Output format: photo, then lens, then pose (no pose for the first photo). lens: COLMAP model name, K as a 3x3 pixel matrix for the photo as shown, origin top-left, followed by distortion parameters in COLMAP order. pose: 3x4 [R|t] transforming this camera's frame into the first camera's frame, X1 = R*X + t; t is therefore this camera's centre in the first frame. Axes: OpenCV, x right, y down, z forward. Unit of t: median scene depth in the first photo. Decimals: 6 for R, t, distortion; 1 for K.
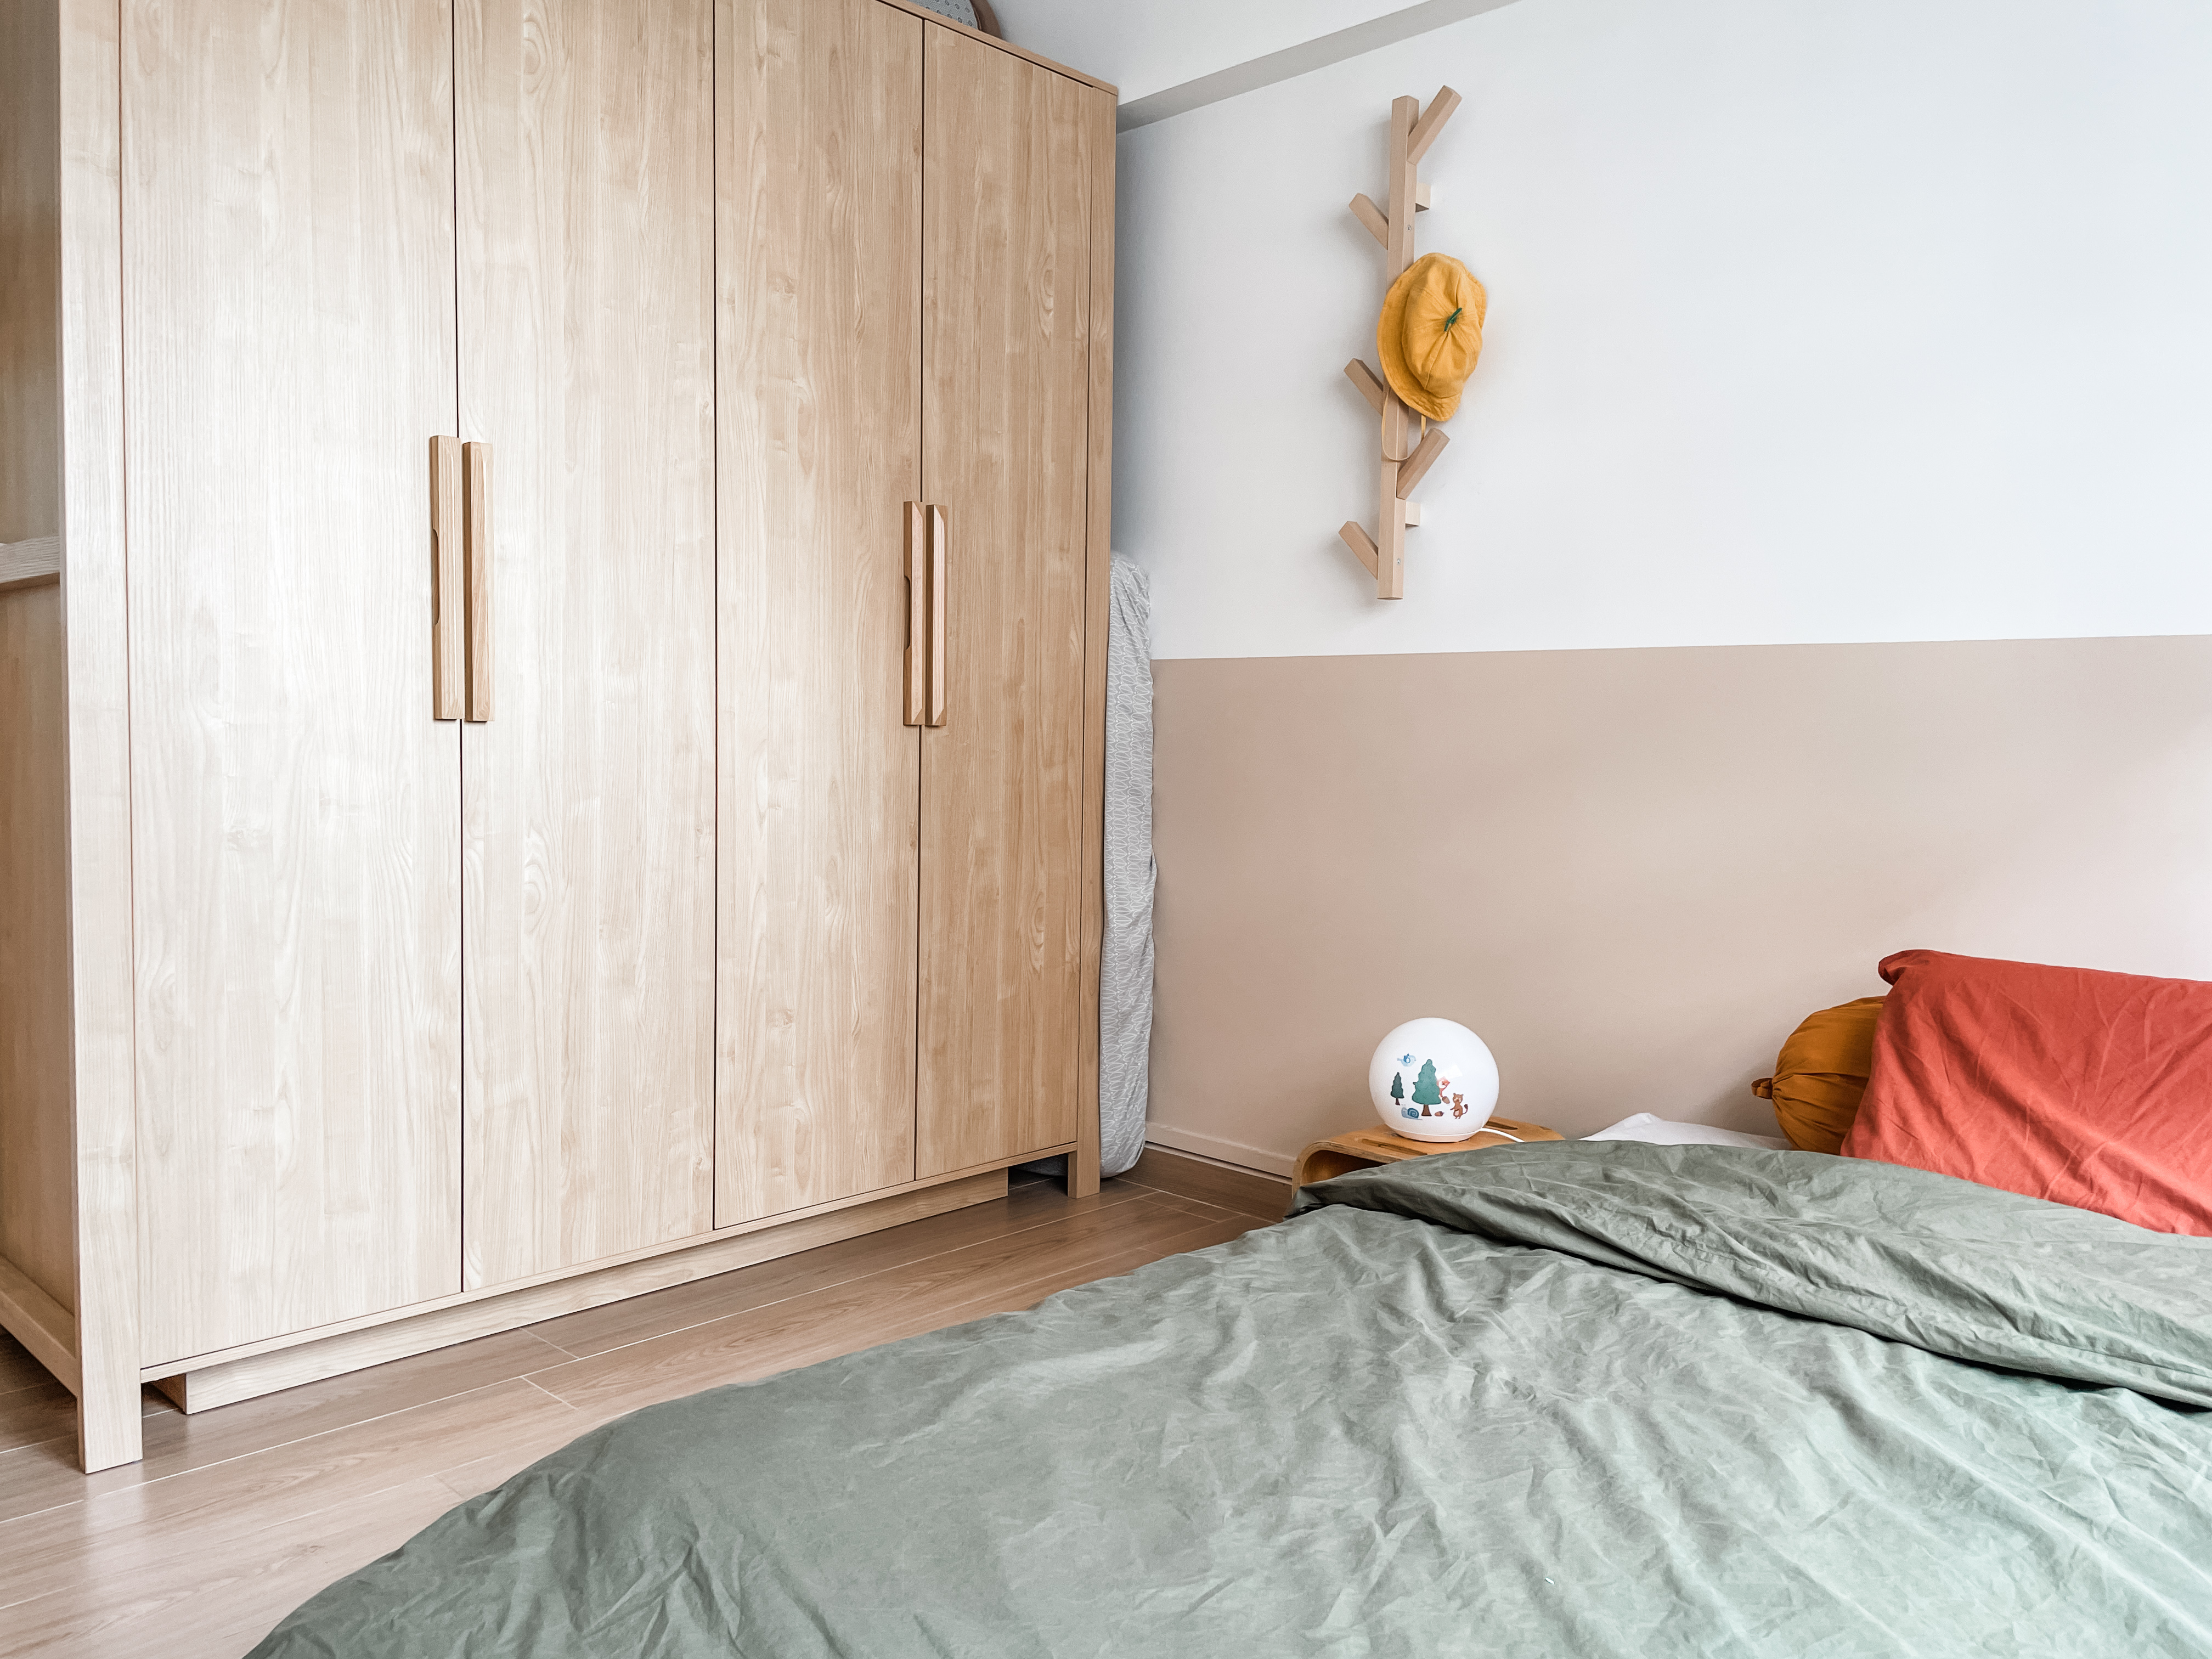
lens RADIAL K [[1687.9, 0, 1109.2], [0, 1687.9, 838.5], [0, 0, 1]] dist [0.043688, -0.009559]
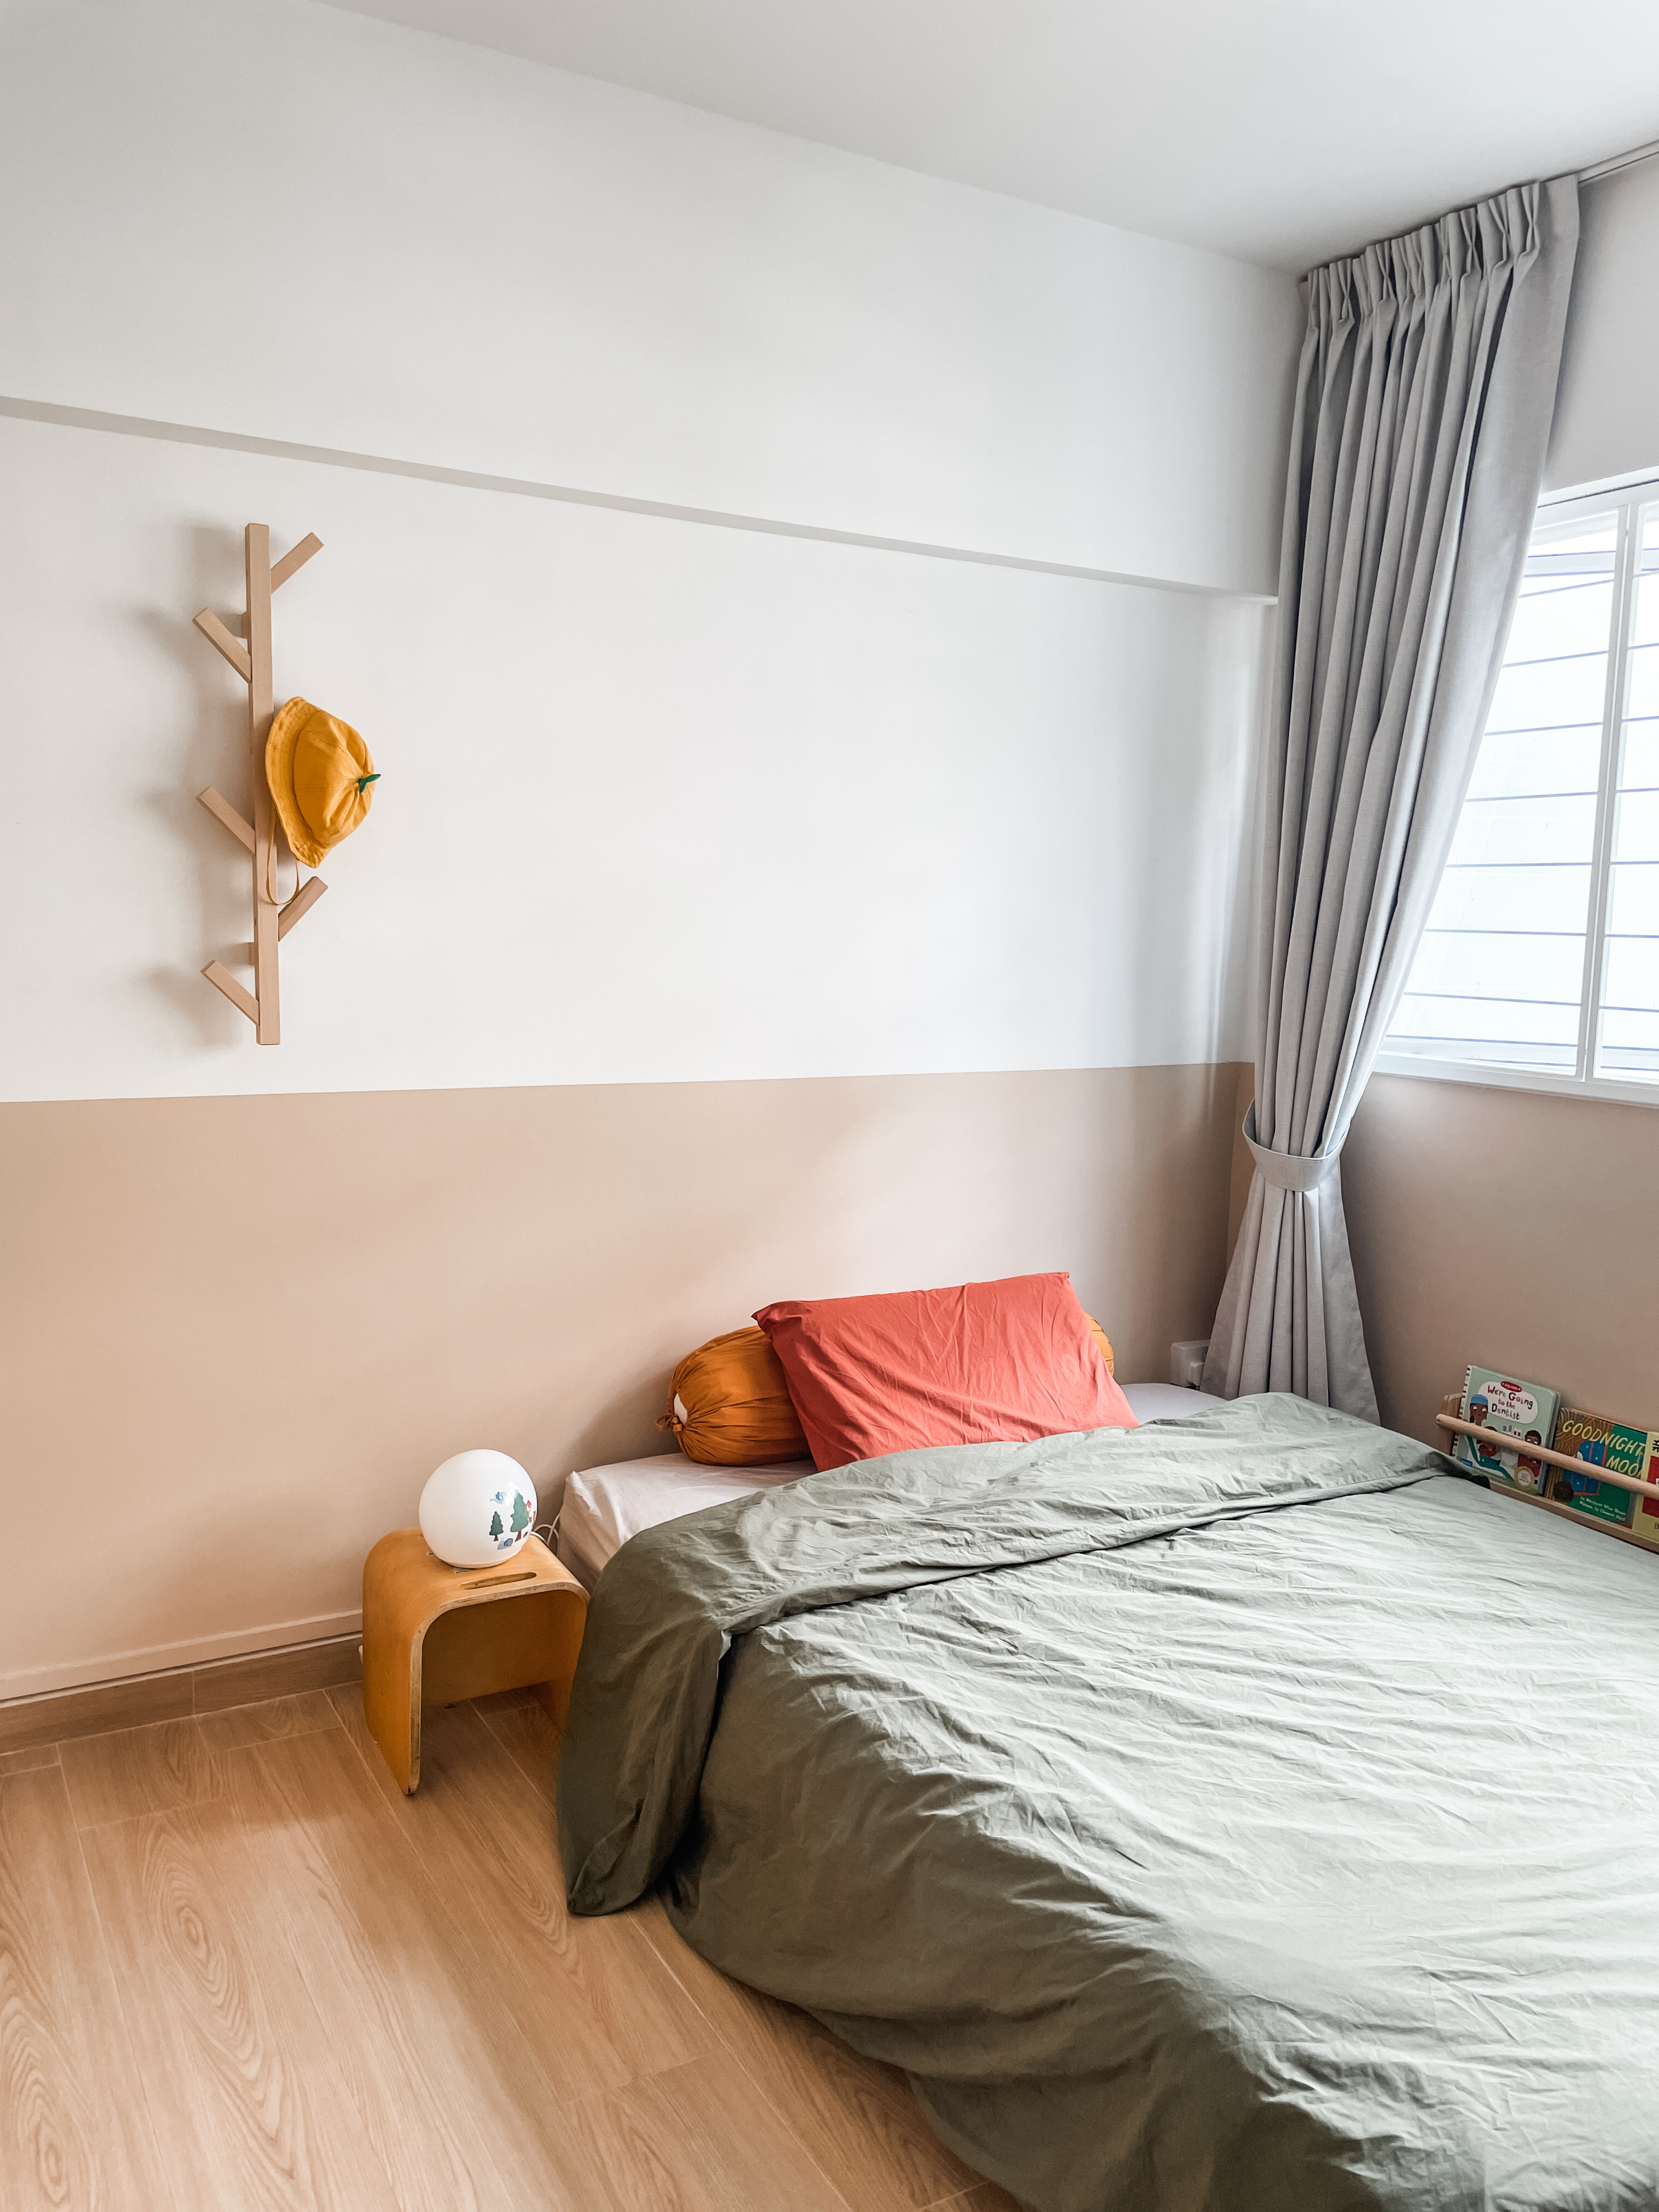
lens RADIAL K [[1687.9, 0, 837.7], [0, 1687.9, 1097.7], [0, 0, 1]] dist [0.043688, -0.009559]
pose [[0.287416, -0.114999, 0.950877, -1.018609], [0.045738, 0.993281, 0.106302, -0.305210], [-0.956713, 0.012938, 0.290745, 0.624715]]
